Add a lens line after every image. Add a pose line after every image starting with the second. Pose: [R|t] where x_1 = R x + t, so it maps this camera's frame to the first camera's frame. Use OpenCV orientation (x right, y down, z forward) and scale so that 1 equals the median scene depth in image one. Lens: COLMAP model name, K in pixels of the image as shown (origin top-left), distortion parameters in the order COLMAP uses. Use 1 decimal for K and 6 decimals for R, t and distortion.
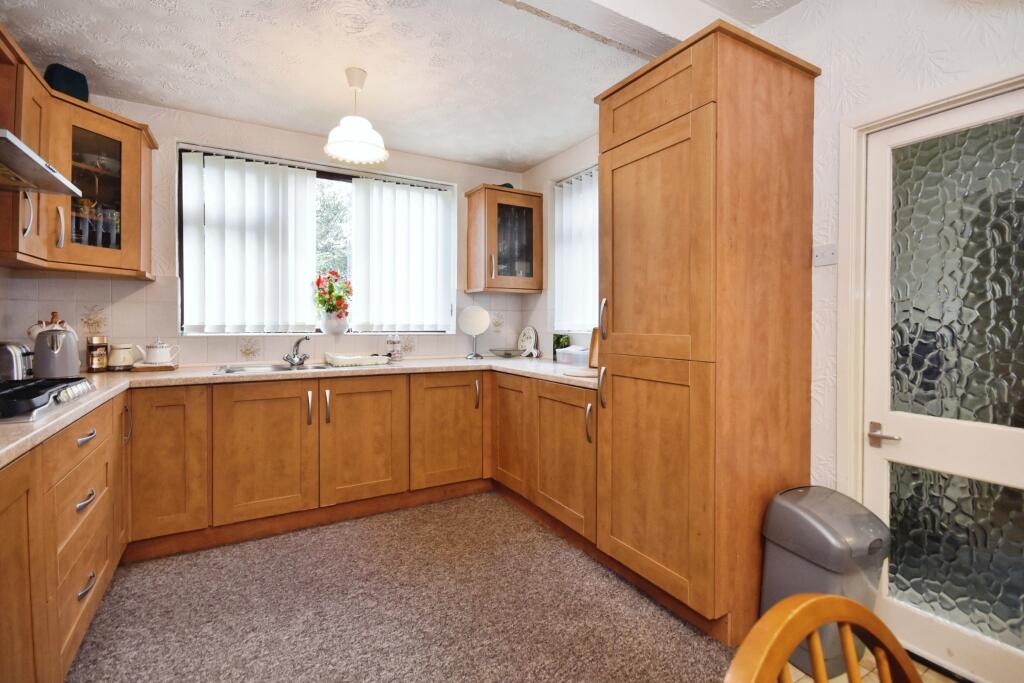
lens RADIAL K [[459.5, 0, 511.8], [0, 459.5, 328.5], [0, 0, 1]] dist [0.002061, -0.006288]
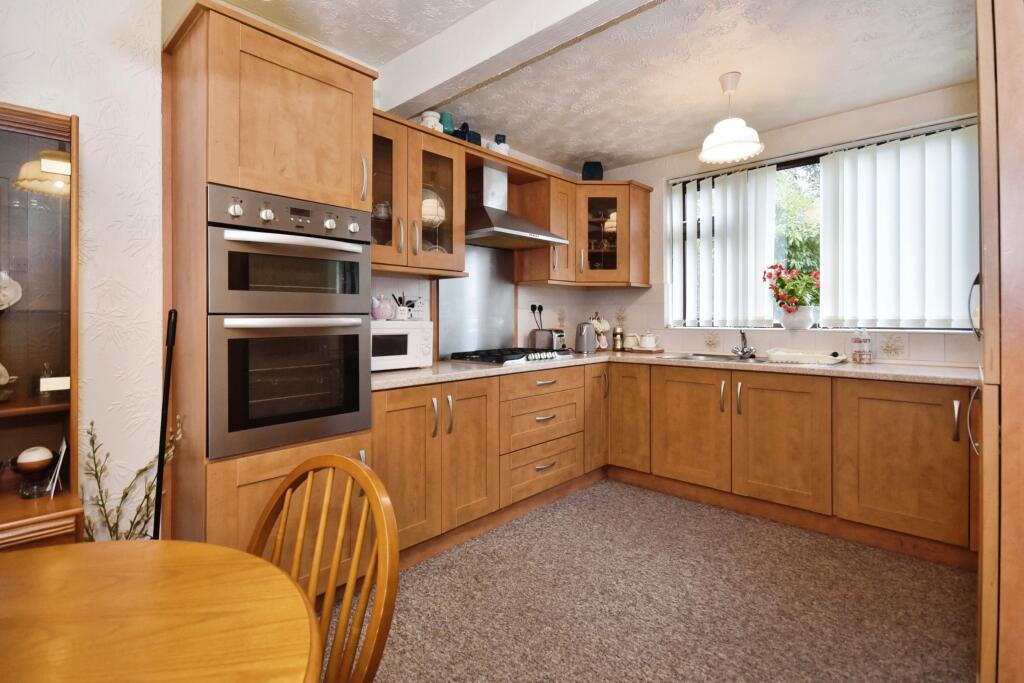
lens RADIAL K [[486.1, 0, 512.3], [0, 486.1, 320.9], [0, 0, 1]] dist [-0.000838, 0.000163]
pose [[0.288786, -0.002646, -0.957390, 0.522384], [-0.009868, 0.999935, -0.005740, 0.007697], [0.957343, 0.011105, 0.288741, 0.202062]]
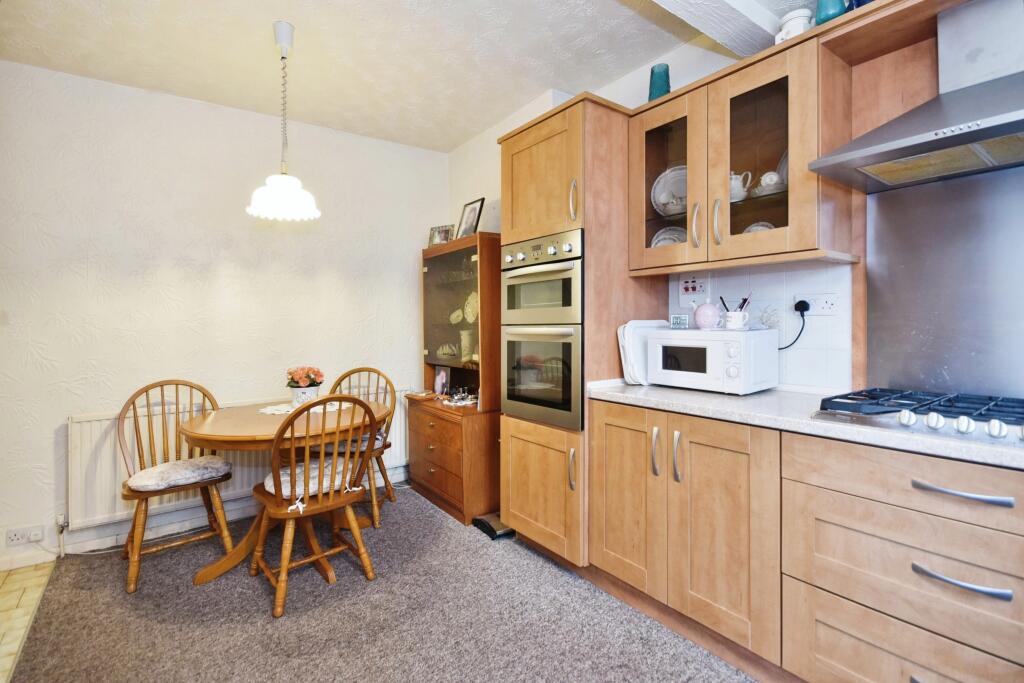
lens RADIAL K [[477.8, 0, 512.1], [0, 477.8, 323.1], [0, 0, 1]] dist [0.001123, 0.000180]
pose [[-0.993855, -0.004813, -0.110588, -0.071911], [-0.005798, 0.999946, 0.008594, -0.013127], [0.110541, 0.009182, -0.993829, 0.988942]]
